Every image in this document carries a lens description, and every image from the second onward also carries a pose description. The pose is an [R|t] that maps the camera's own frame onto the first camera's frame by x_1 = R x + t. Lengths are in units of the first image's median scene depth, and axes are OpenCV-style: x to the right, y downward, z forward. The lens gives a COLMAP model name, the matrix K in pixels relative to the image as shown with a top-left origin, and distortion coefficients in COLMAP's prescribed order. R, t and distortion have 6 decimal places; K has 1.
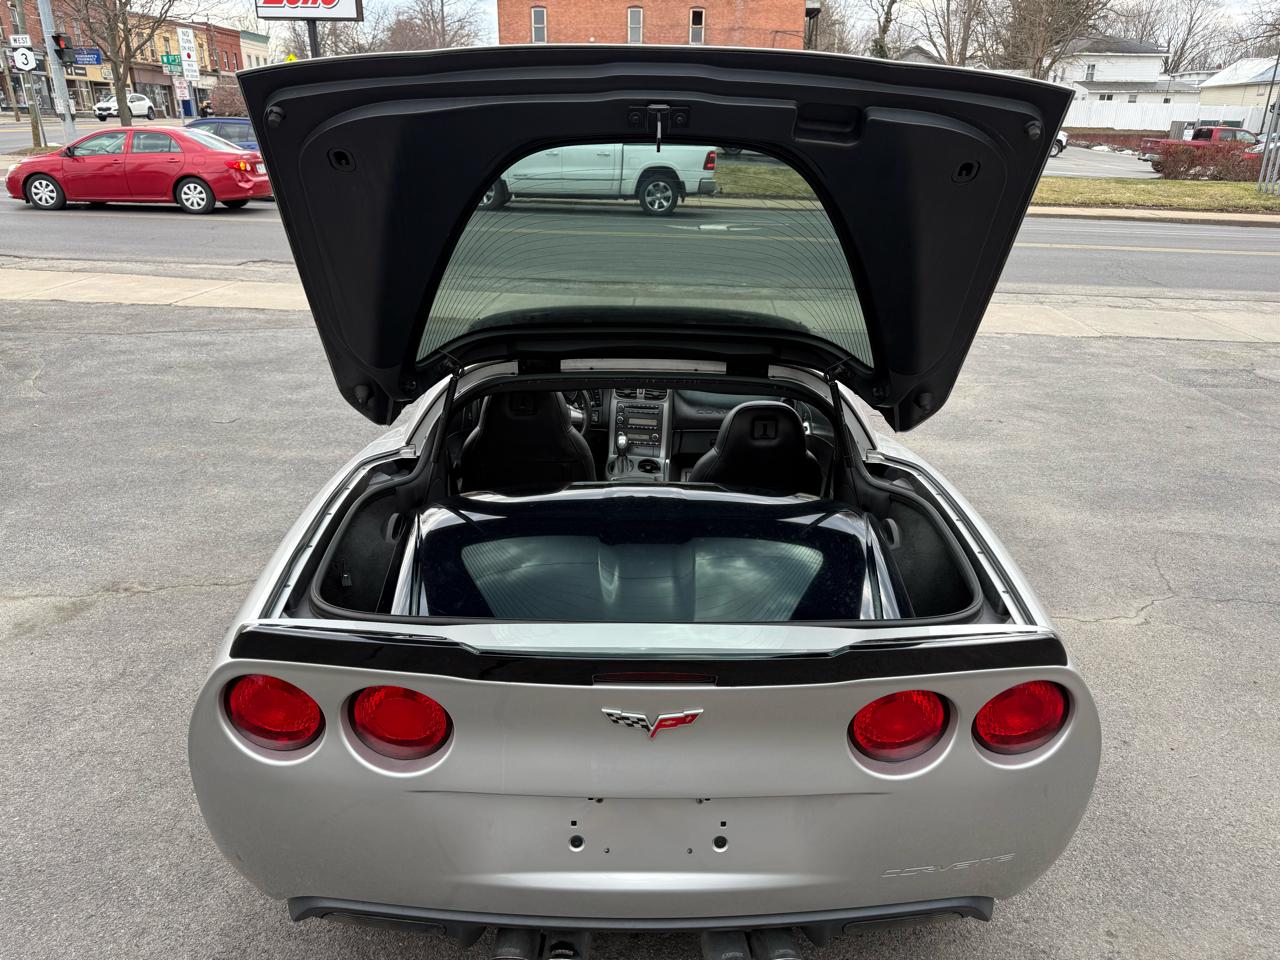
lens RADIAL K [[912.4, 0, 640.2], [0, 912.4, 484.5], [0, 0, 1]] dist [0.001748, -0.001776]
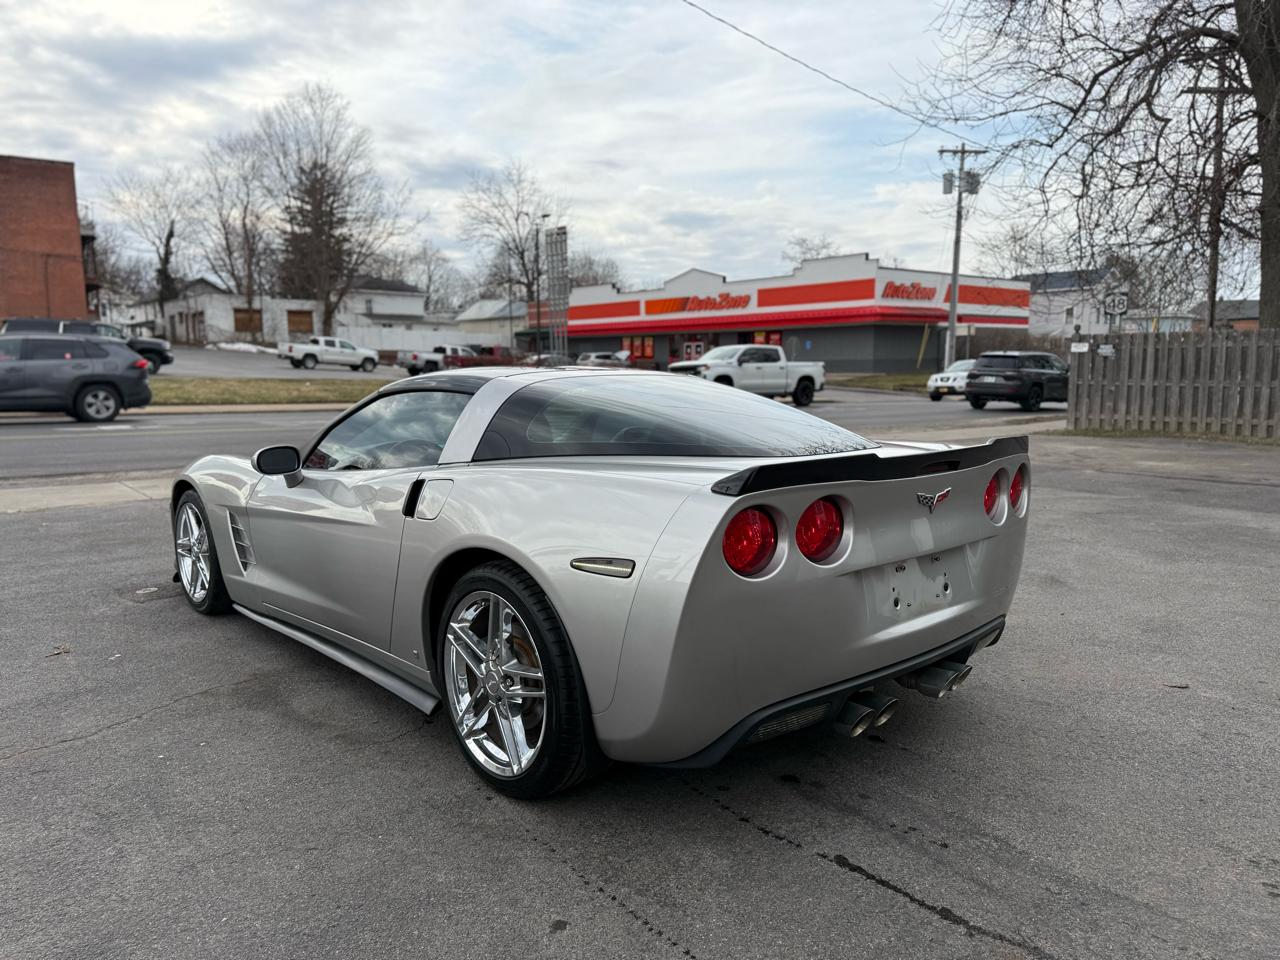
lens RADIAL K [[904.8, 0, 637.2], [0, 904.8, 482.1], [0, 0, 1]] dist [0.048456, -0.066535]
pose [[0.747641, -0.102091, 0.656209, -0.438321], [0.253083, 0.957348, -0.139404, 0.096707], [-0.613989, 0.270299, 0.741590, 0.030771]]
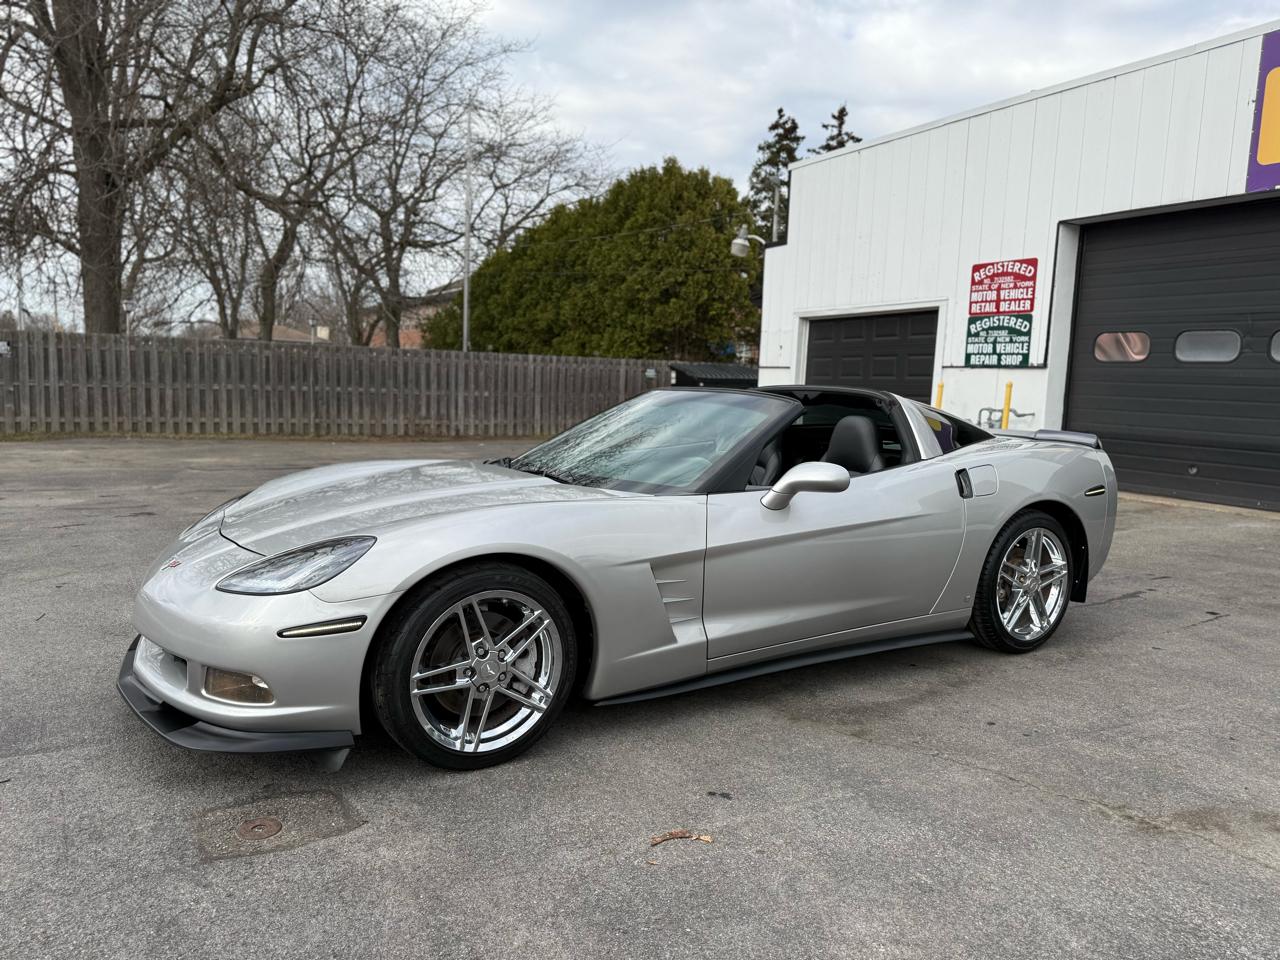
lens RADIAL K [[891.8, 0, 631.8], [0, 891.8, 491.3], [0, 0, 1]] dist [0.090052, -0.109652]
pose [[-0.517415, -0.131865, 0.845514, -0.671131], [0.272185, 0.911383, 0.308702, -0.314706], [-0.811294, 0.389863, -0.435671, 1.105720]]
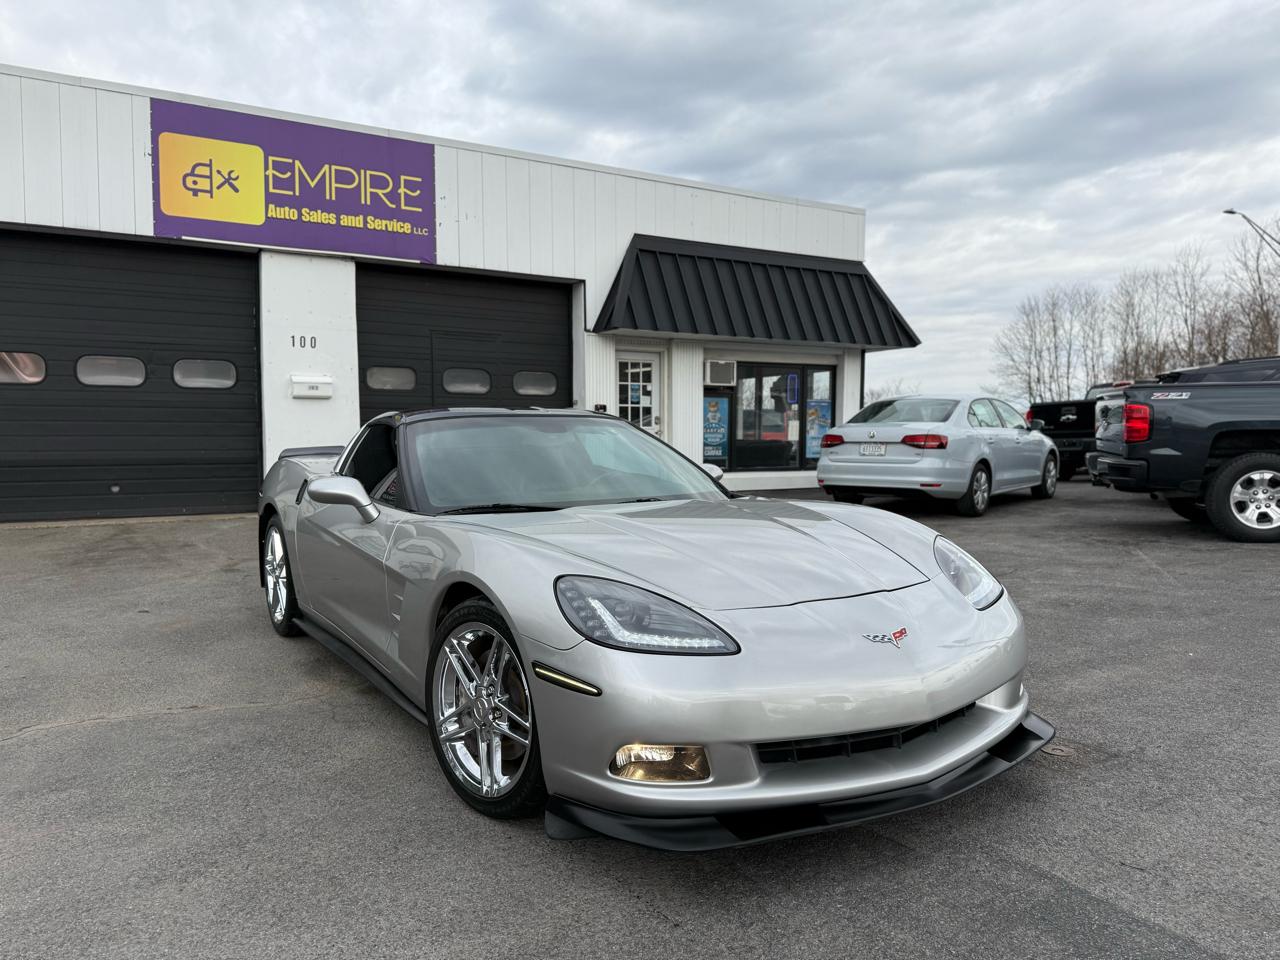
lens RADIAL K [[904.8, 0, 637.2], [0, 904.8, 482.1], [0, 0, 1]] dist [0.048456, -0.066535]
pose [[-0.849886, 0.020265, -0.526577, 0.335657], [-0.197967, 0.913789, 0.354682, -0.389710], [0.488367, 0.405684, -0.772605, 1.380813]]
